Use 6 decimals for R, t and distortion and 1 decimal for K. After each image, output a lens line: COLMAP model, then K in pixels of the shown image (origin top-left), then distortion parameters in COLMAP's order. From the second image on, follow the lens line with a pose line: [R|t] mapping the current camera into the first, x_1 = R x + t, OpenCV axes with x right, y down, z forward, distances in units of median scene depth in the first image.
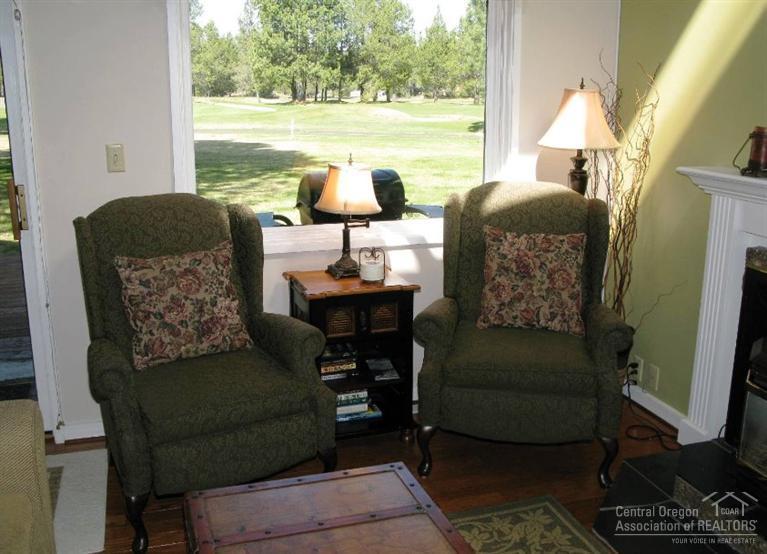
lens RADIAL K [[776.5, 0, 383.5], [0, 776.5, 277.0], [0, 0, 1]] dist [-0.154218, 0.013214]
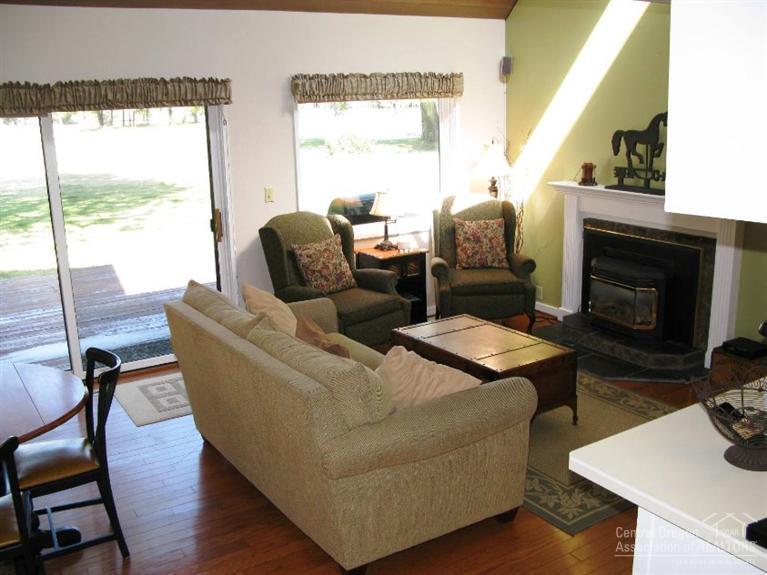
lens RADIAL K [[786.8, 0, 383.5], [0, 786.8, 287.5], [0, 0, 1]] dist [-0.185239, 0.244697]
pose [[0.966473, -0.088604, 0.240995, -0.546423], [0.090024, 0.995926, 0.005133, 0.083366], [-0.240468, 0.016734, 0.970513, -0.895112]]
